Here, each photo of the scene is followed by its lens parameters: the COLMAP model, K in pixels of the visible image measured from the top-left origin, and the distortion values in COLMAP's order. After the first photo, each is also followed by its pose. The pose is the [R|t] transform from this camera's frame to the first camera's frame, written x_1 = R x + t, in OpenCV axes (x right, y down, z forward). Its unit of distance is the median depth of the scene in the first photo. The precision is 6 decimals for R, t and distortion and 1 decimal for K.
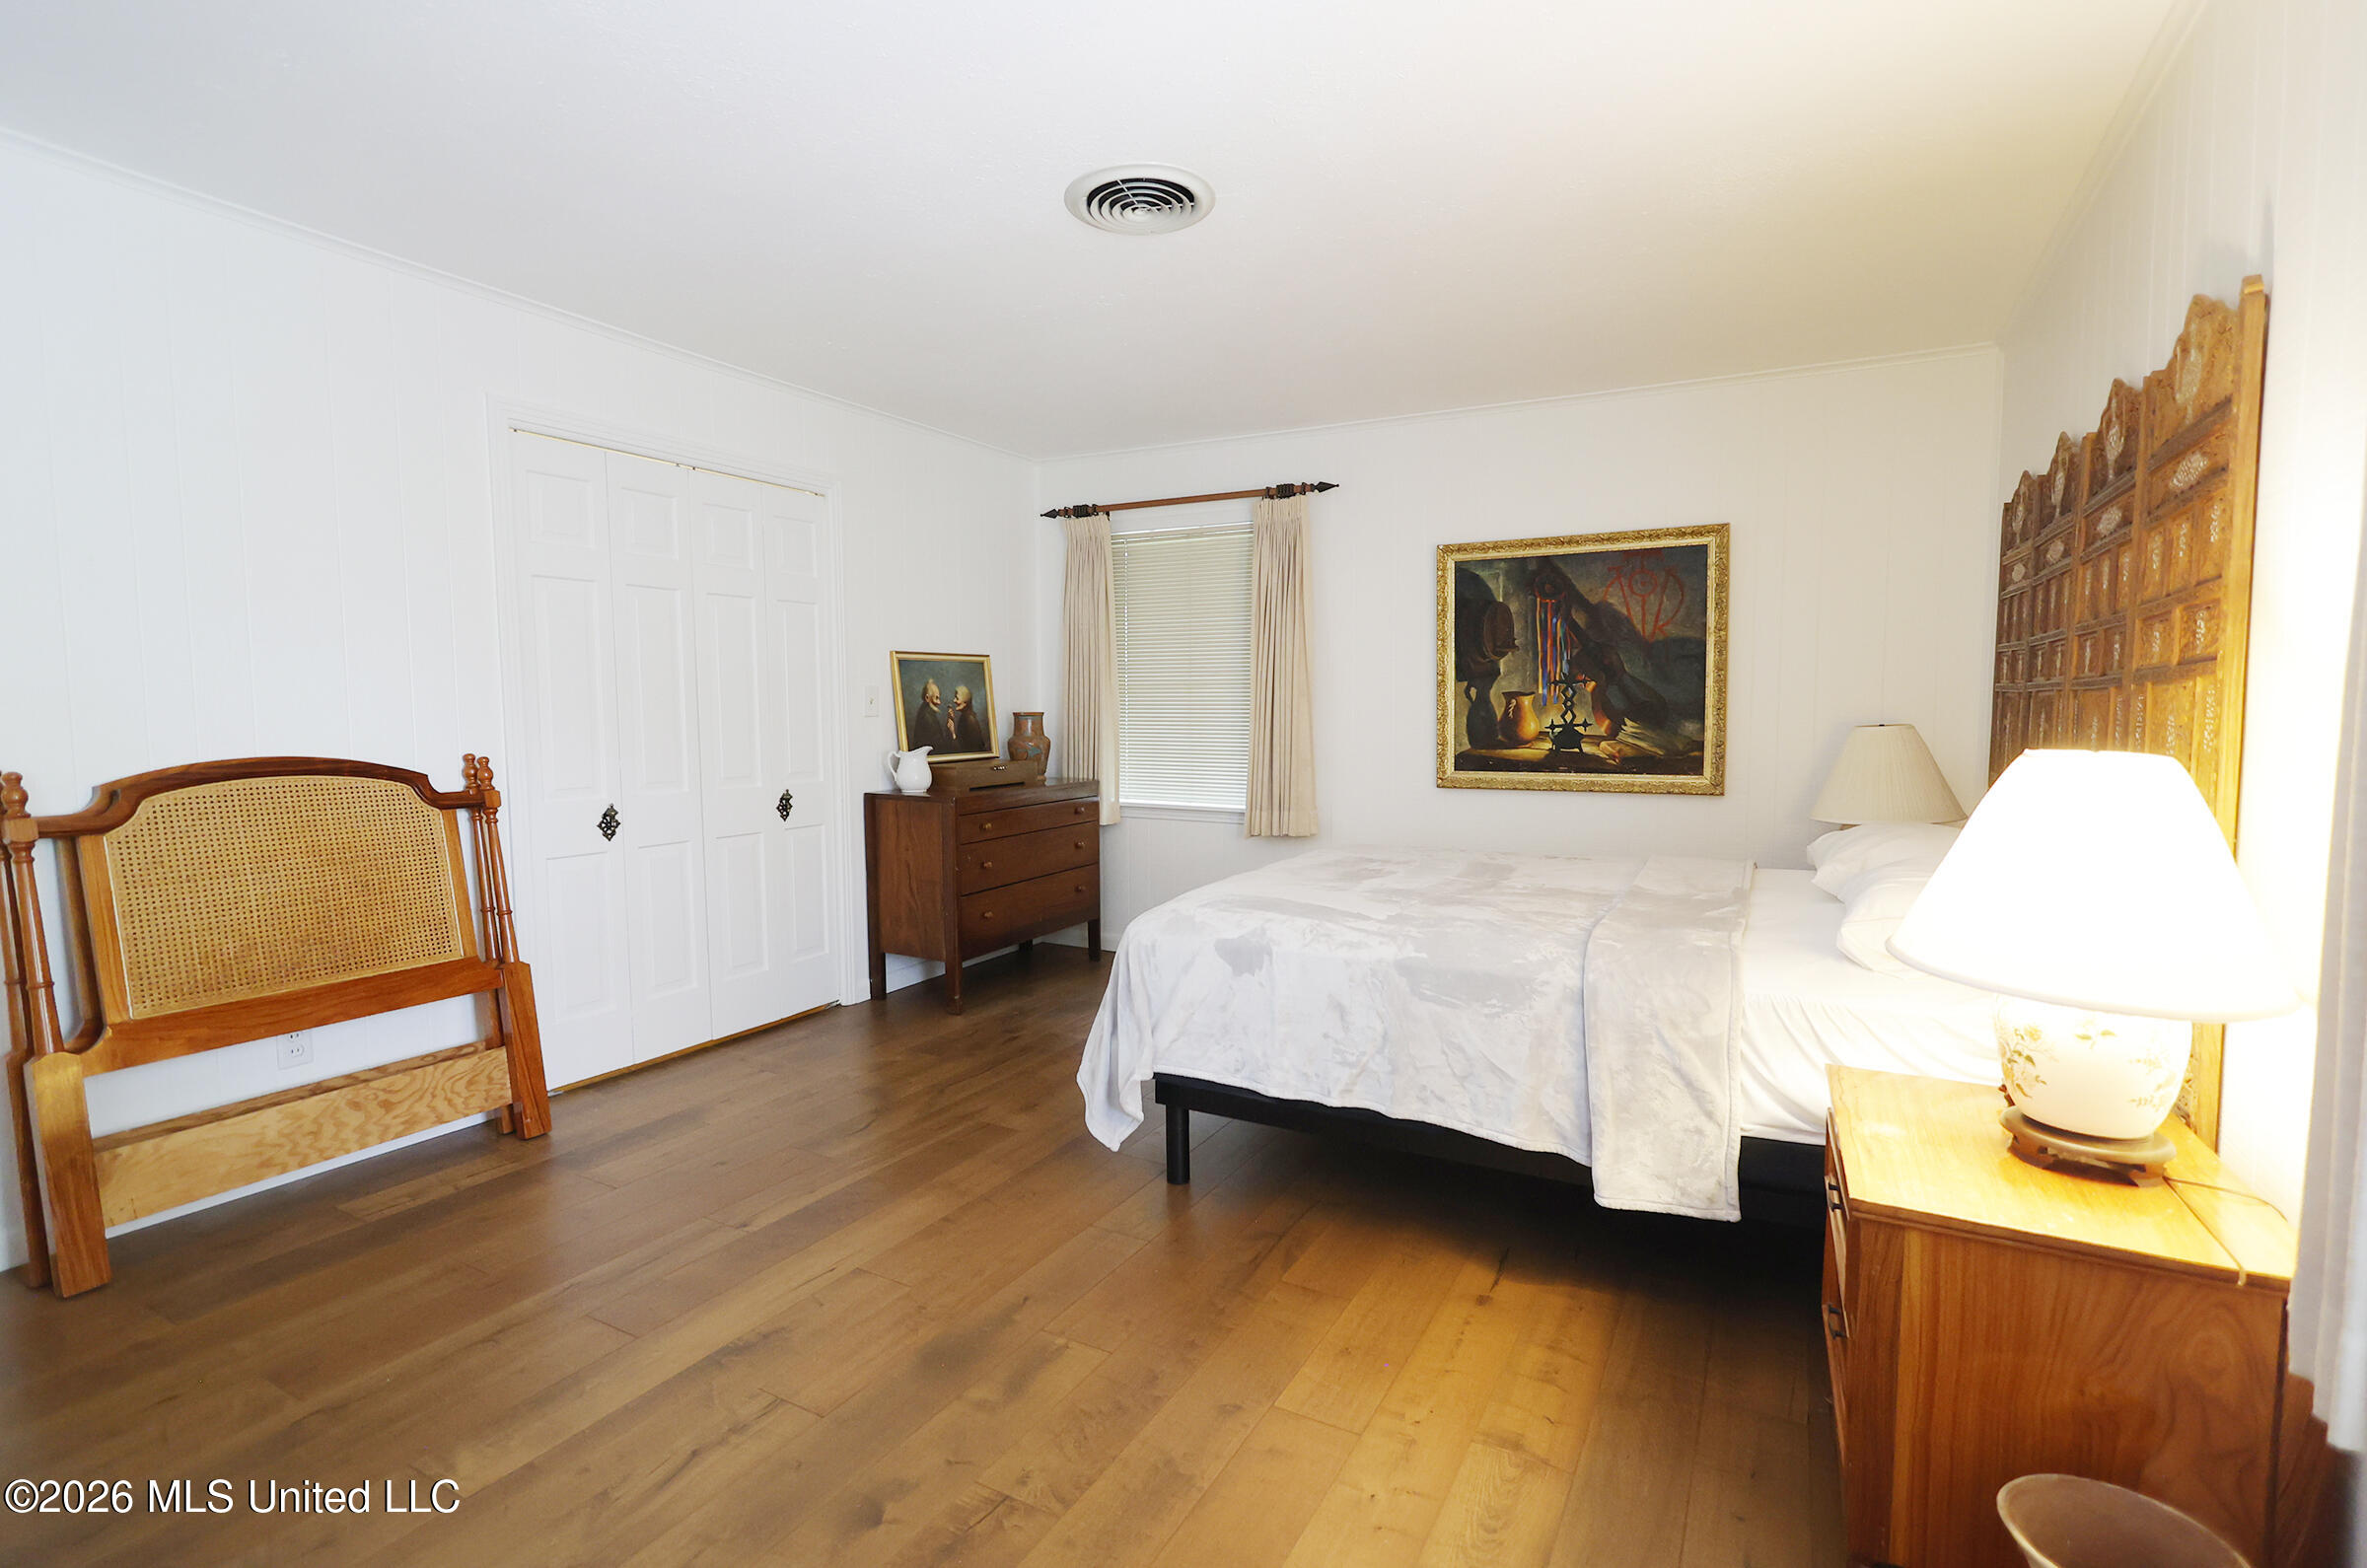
lens RADIAL K [[1108.1, 0, 1183.5], [0, 1108.1, 784.0], [0, 0, 1]] dist [0.002798, 0.001092]
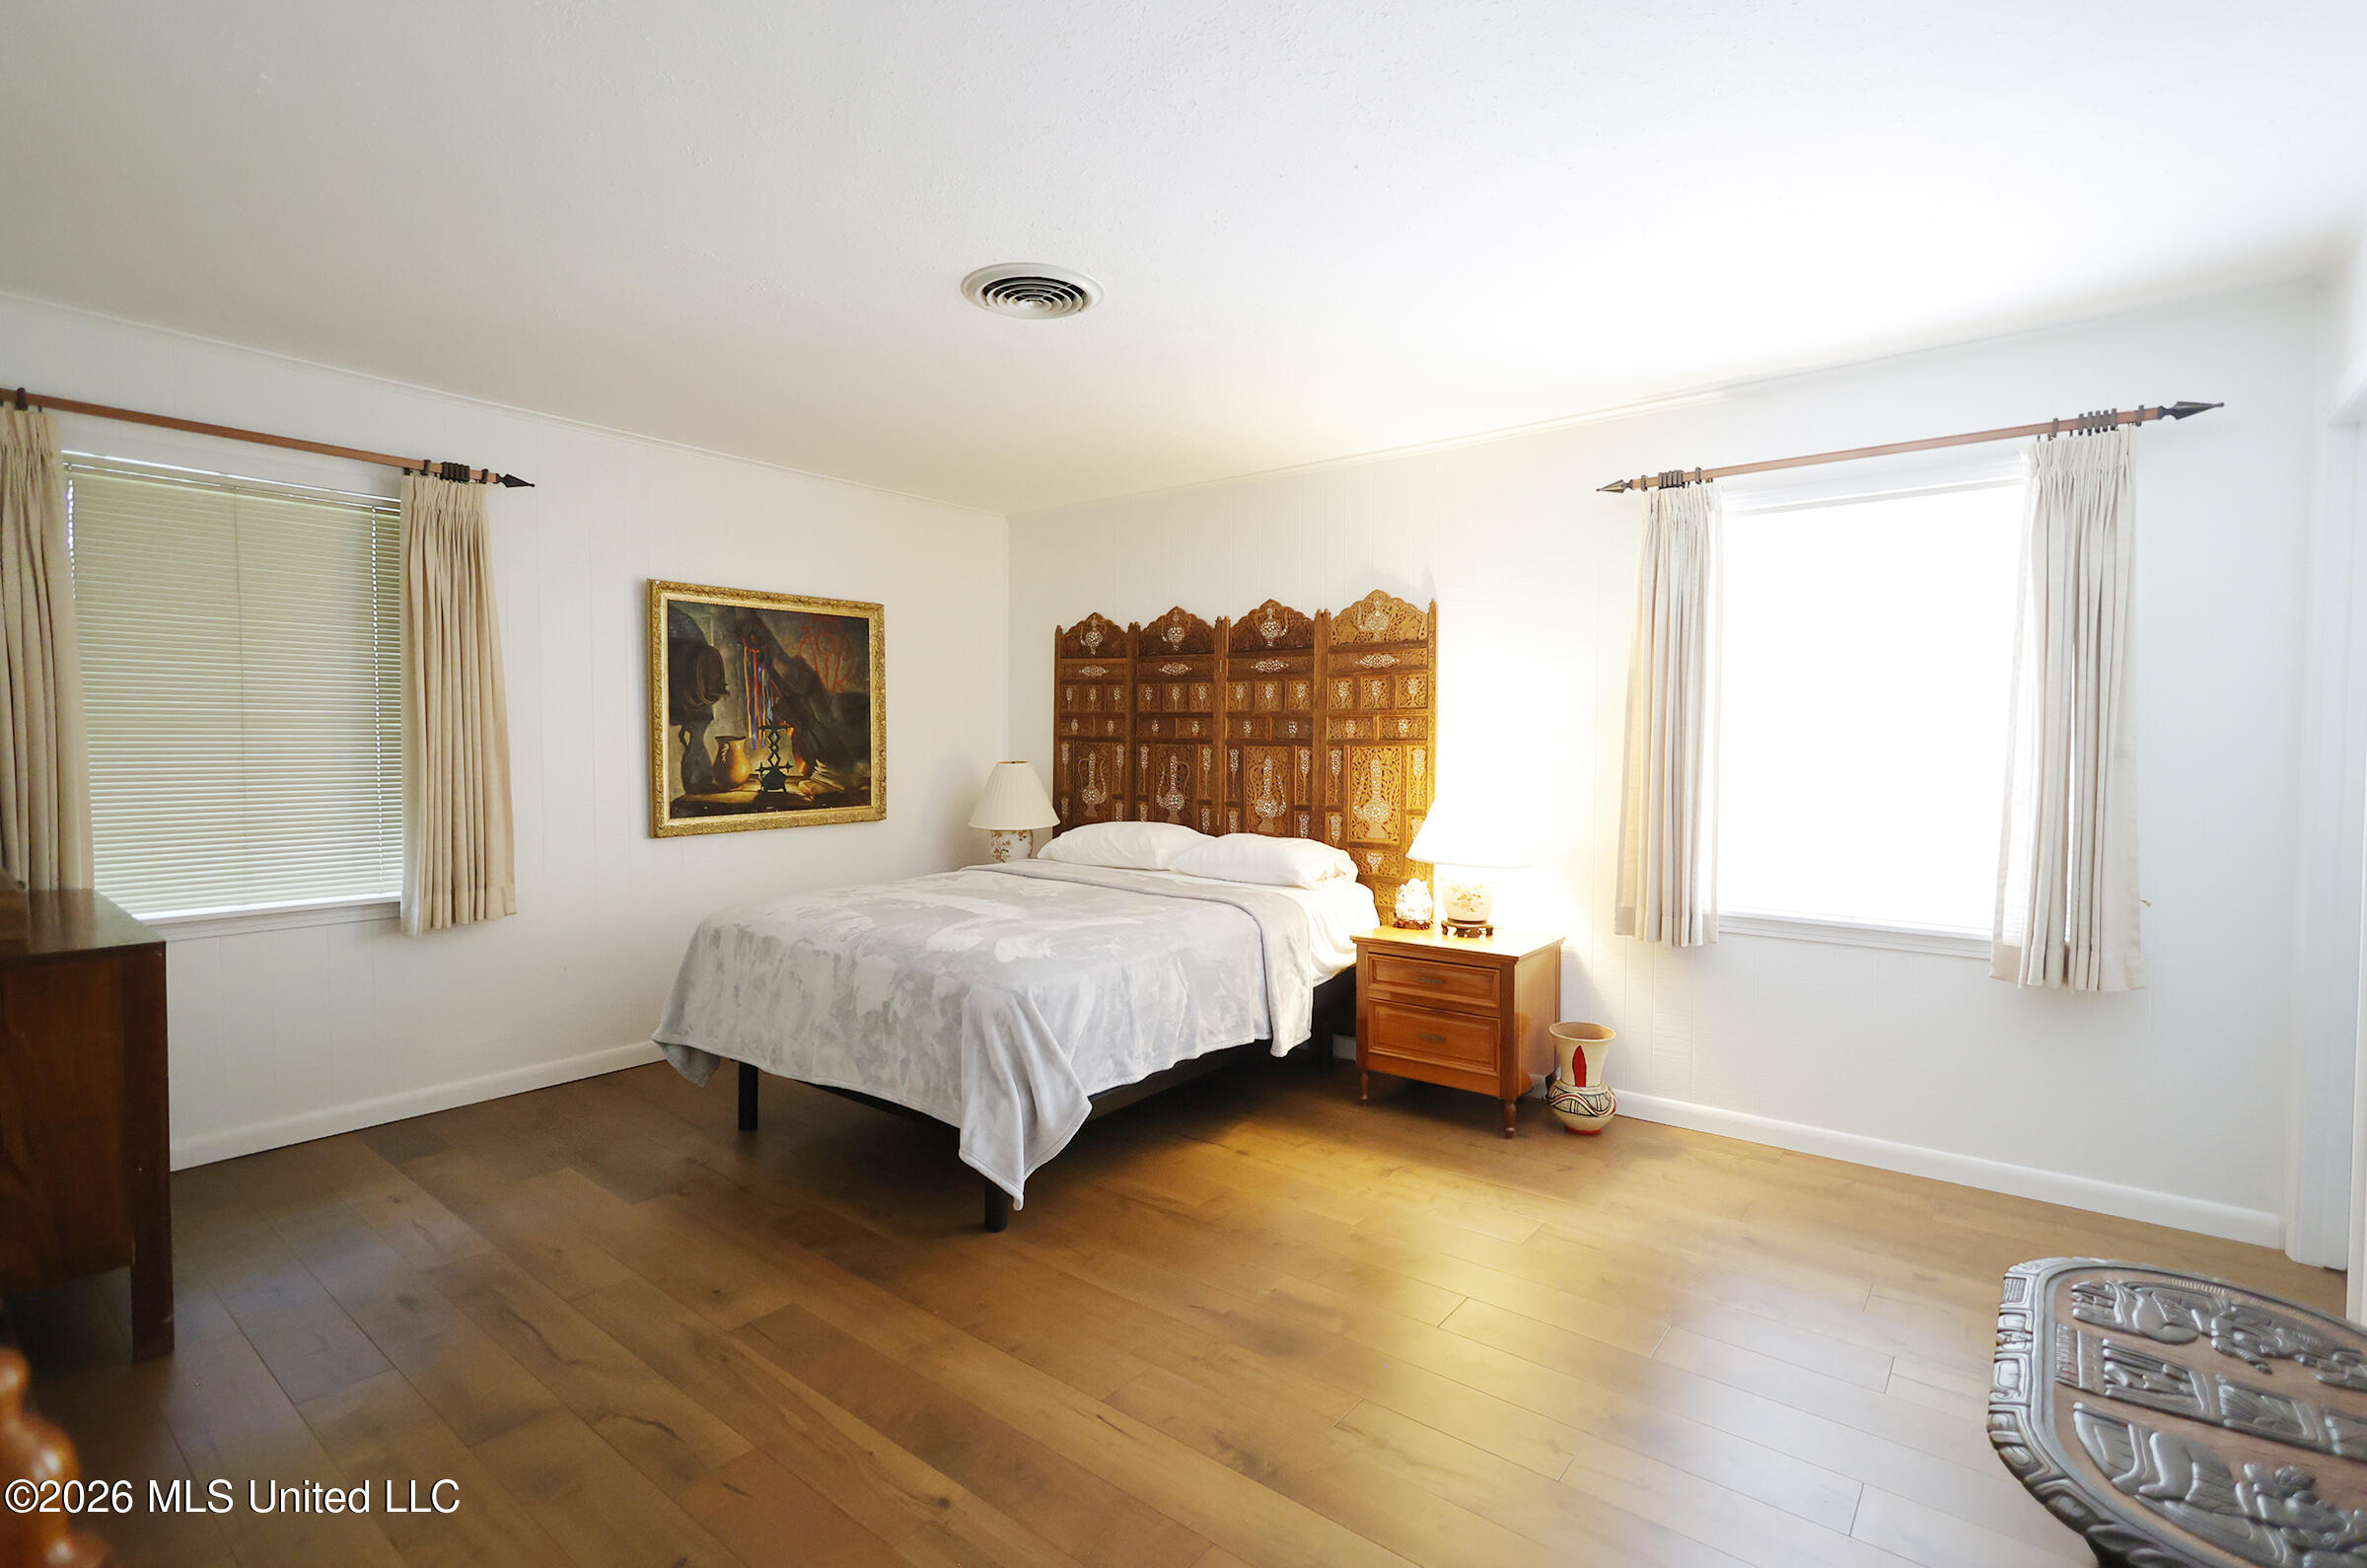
lens RADIAL K [[1108.1, 0, 1183.5], [0, 1108.1, 784.0], [0, 0, 1]] dist [0.002798, 0.001092]
pose [[0.160269, -0.046417, 0.985981, -0.654946], [0.060867, 0.997457, 0.037064, -0.052969], [-0.985195, 0.054074, 0.162687, 0.434131]]
